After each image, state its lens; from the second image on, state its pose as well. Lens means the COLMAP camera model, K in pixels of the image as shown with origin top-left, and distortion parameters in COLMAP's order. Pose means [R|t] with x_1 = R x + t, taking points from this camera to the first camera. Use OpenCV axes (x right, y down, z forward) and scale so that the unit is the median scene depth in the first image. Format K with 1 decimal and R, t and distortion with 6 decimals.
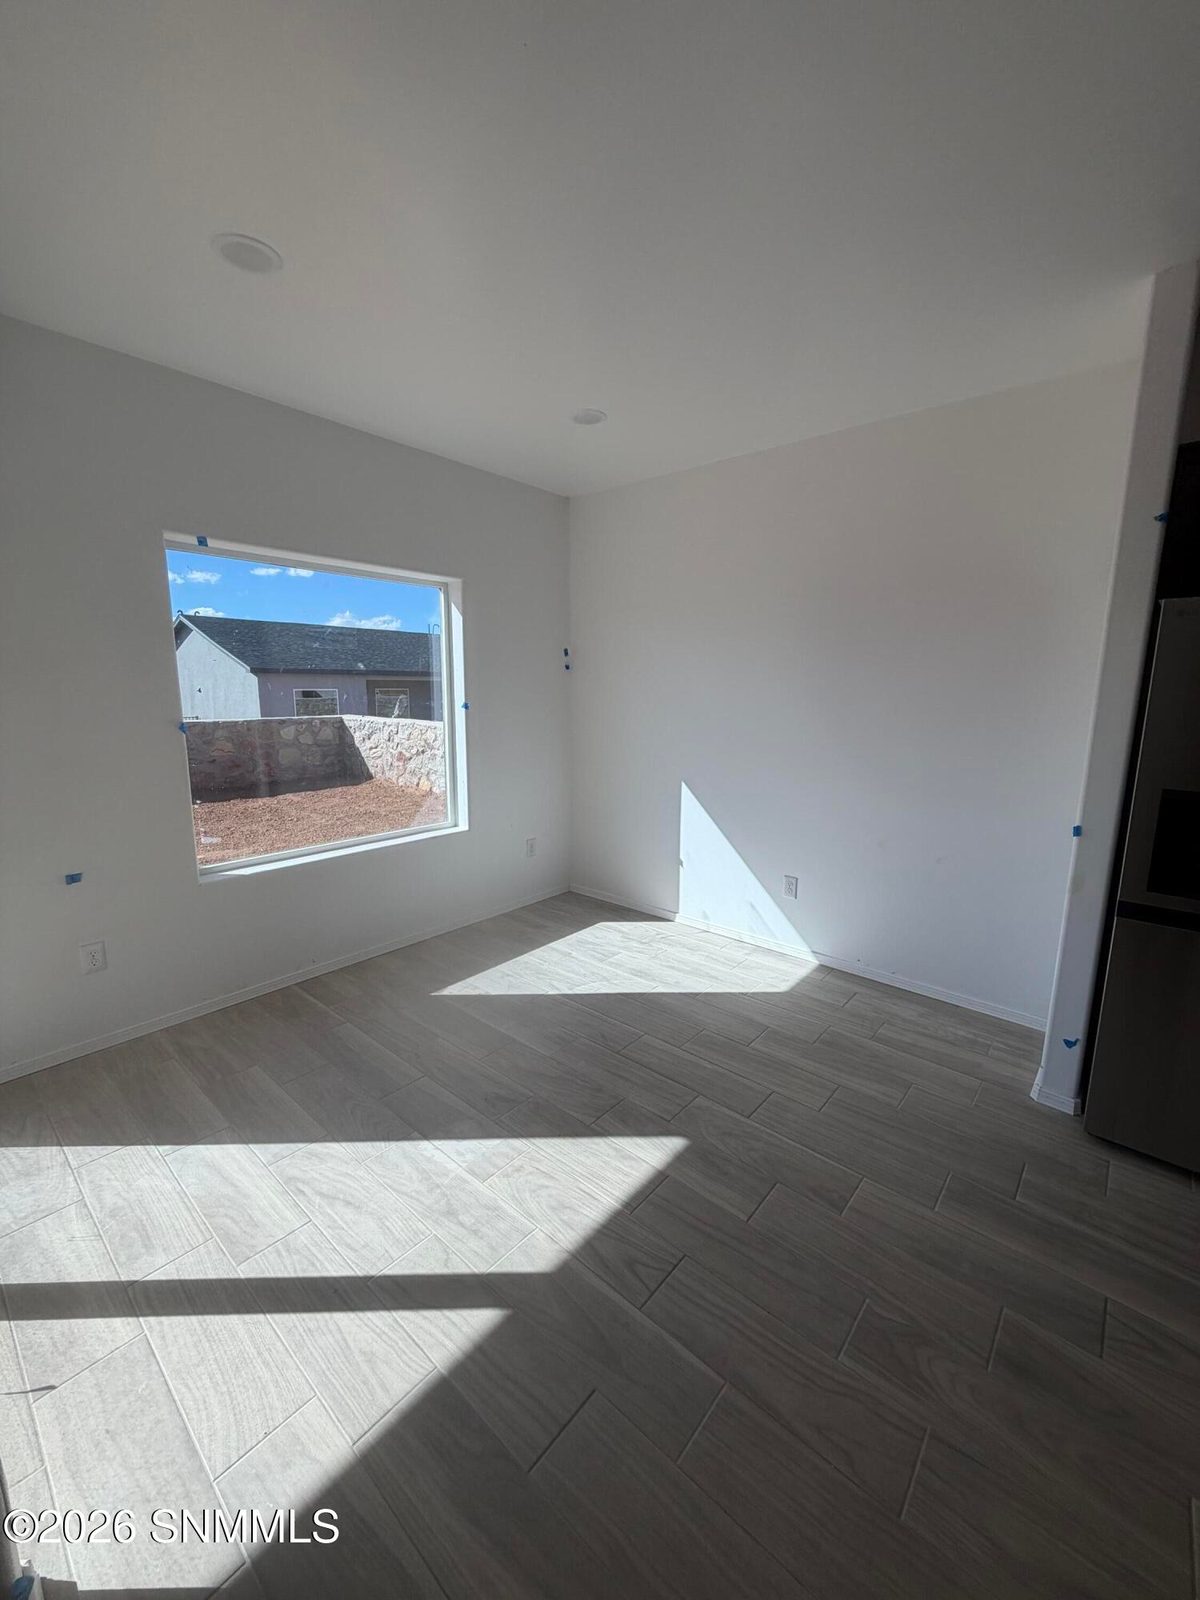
lens RADIAL K [[638.0, 0, 601.7], [0, 638.0, 797.3], [0, 0, 1]] dist [-0.002109, -0.000728]
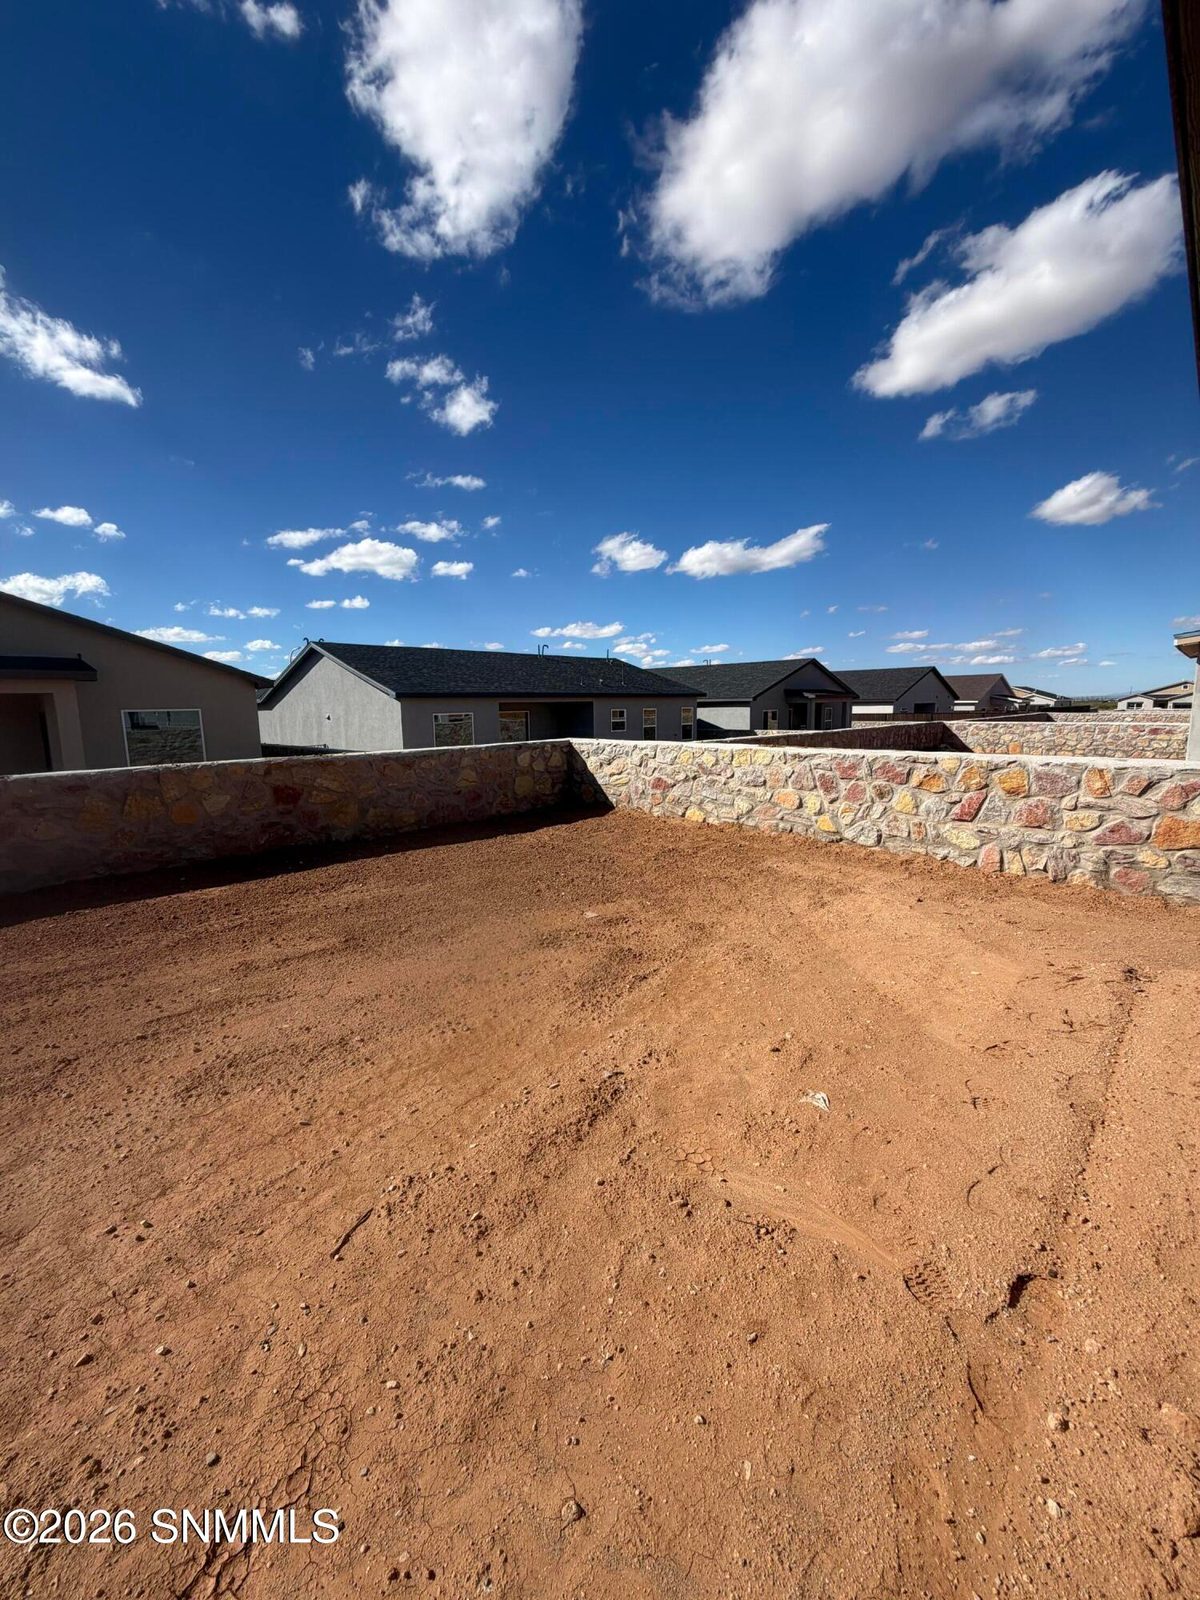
lens RADIAL K [[638.0, 0, 601.7], [0, 638.0, 797.3], [0, 0, 1]] dist [-0.002109, -0.000728]
pose [[0.997531, -0.017069, -0.068120, -0.323209], [0.014991, 0.999410, -0.030906, -0.017715], [0.068607, 0.029809, 0.997198, 0.107243]]
